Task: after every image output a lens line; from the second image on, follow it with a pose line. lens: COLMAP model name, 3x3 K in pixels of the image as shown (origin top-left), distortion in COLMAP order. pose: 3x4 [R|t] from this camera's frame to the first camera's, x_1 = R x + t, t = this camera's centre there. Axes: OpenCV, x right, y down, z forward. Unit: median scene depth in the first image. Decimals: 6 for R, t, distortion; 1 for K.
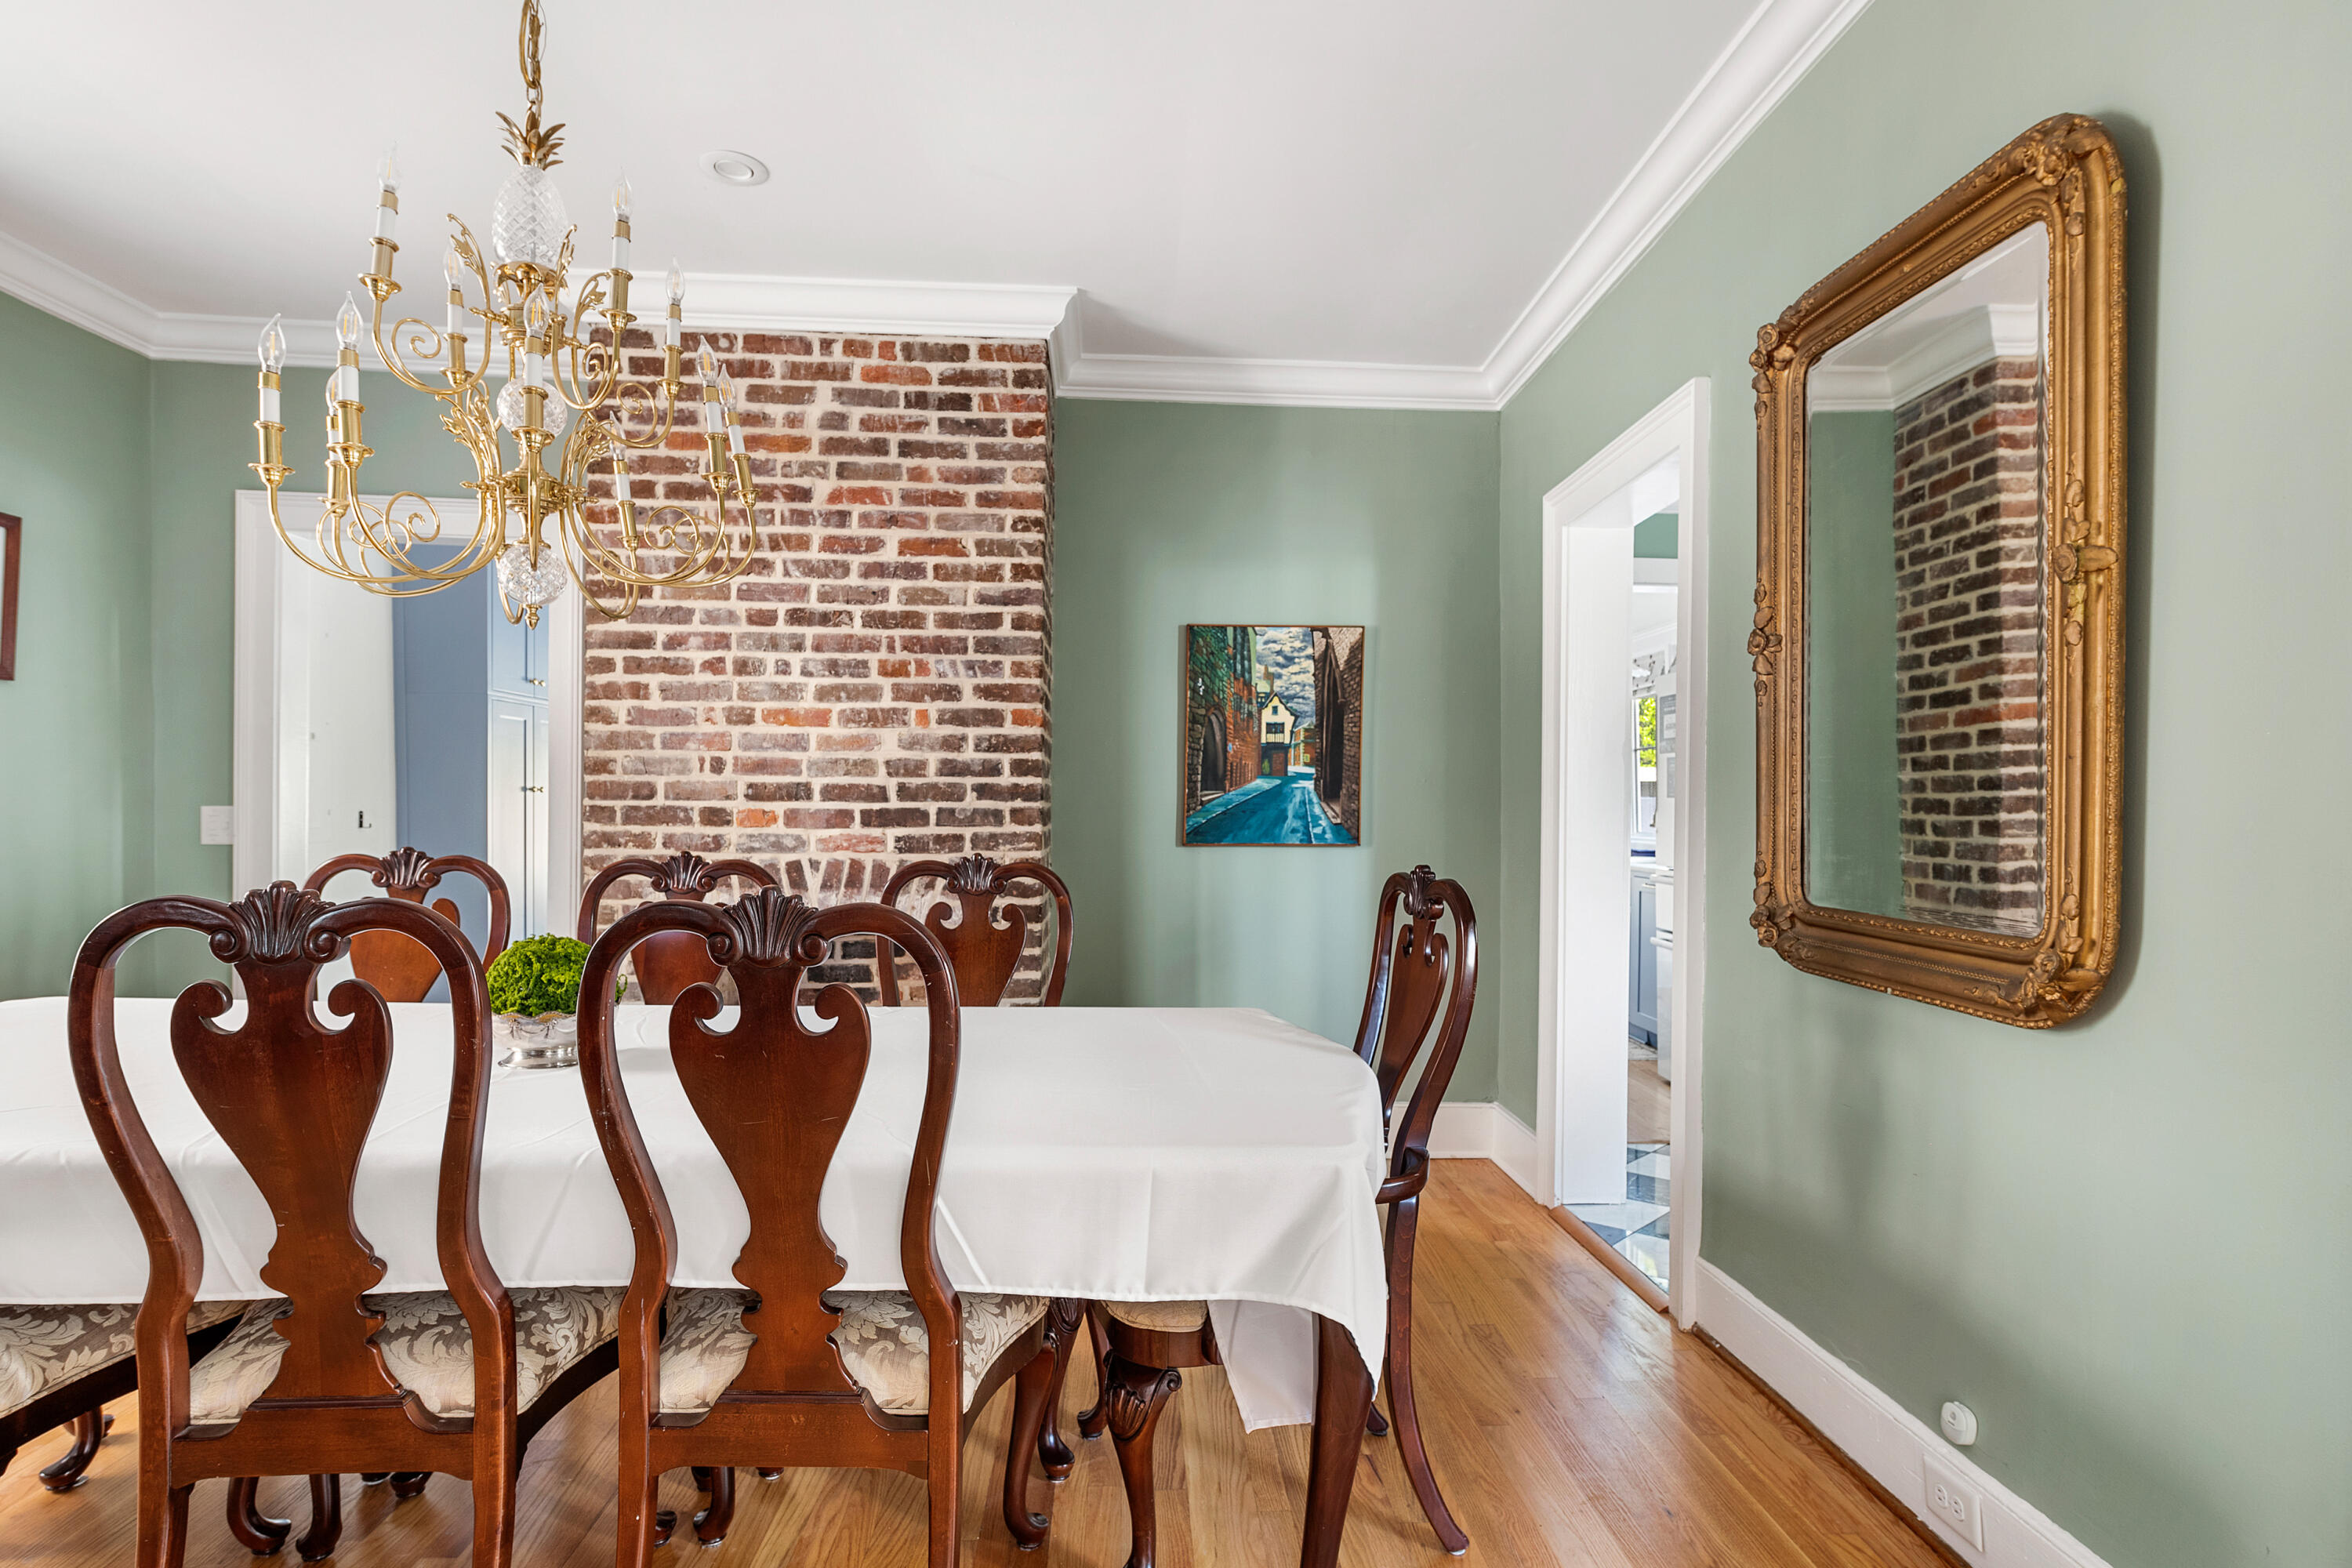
lens RADIAL K [[1184.9, 0, 1180.1], [0, 1184.9, 797.7], [0, 0, 1]] dist [-0.002701, -0.000896]
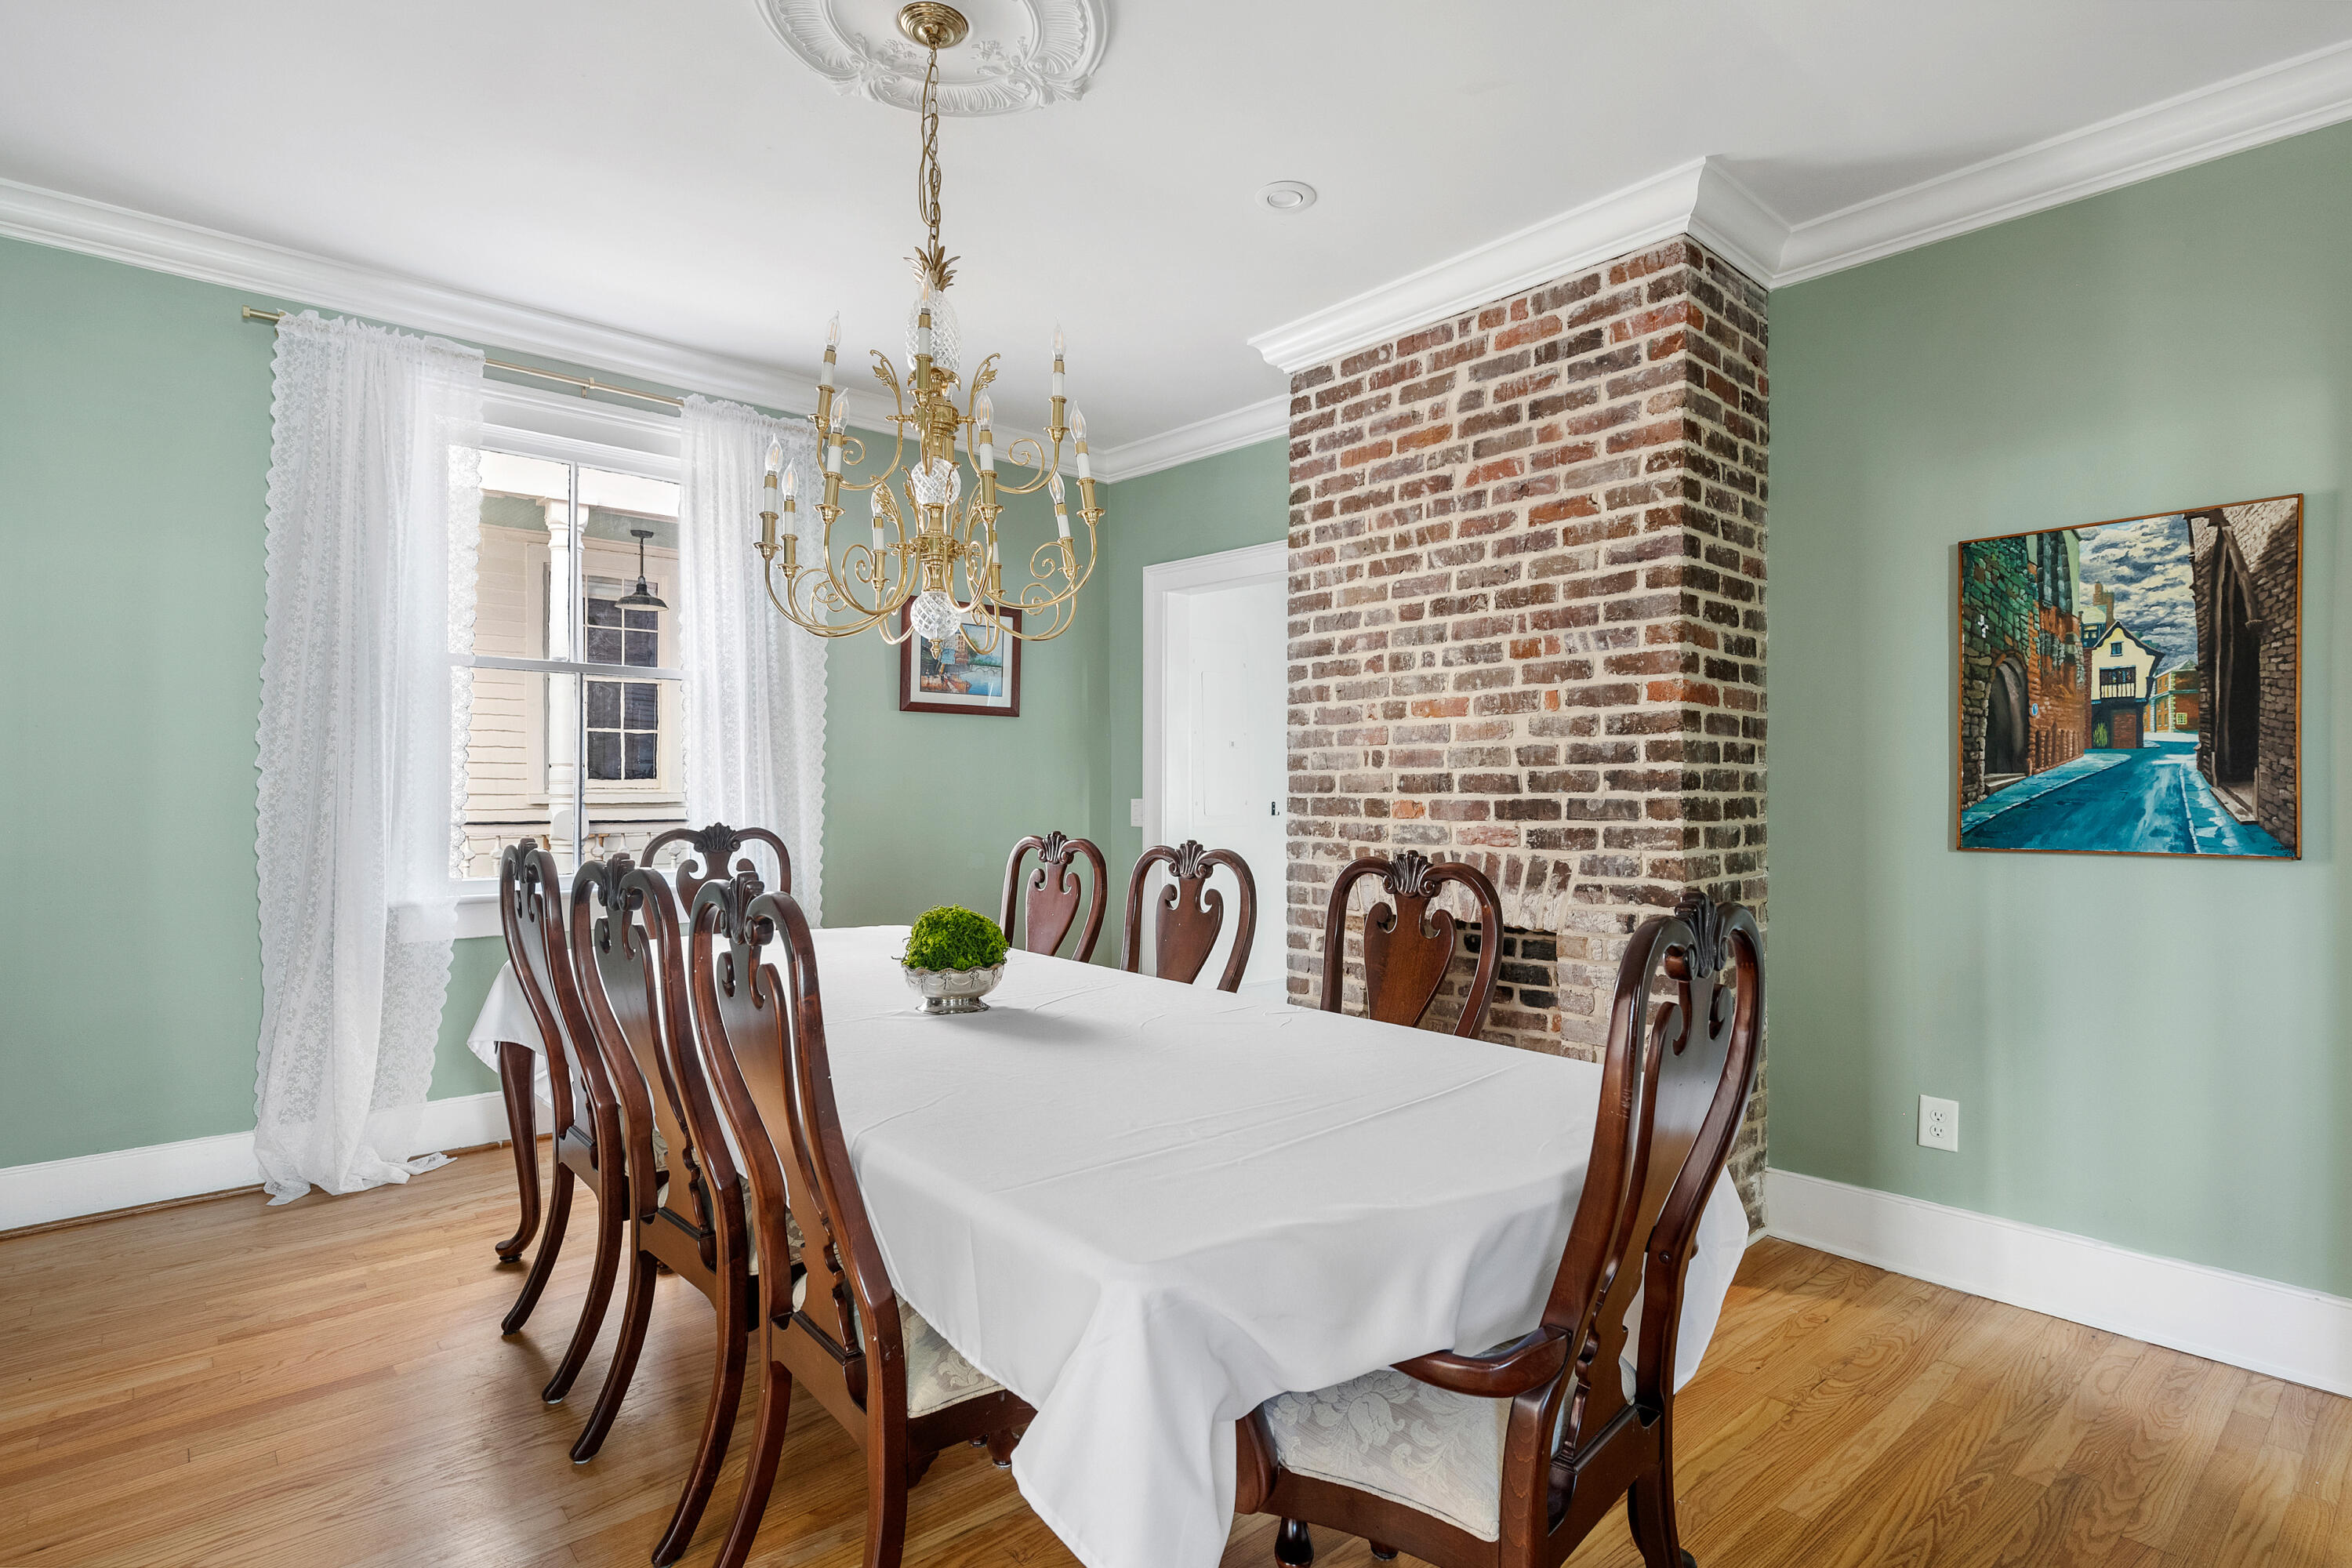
lens RADIAL K [[1184.9, 0, 1171.4], [0, 1184.9, 786.9], [0, 0, 1]] dist [-0.002701, -0.000896]
pose [[0.613268, -0.012848, -0.789770, 0.318371], [0.006778, 0.999916, -0.011003, 0.007315], [0.789846, 0.001394, 0.613304, 0.210644]]
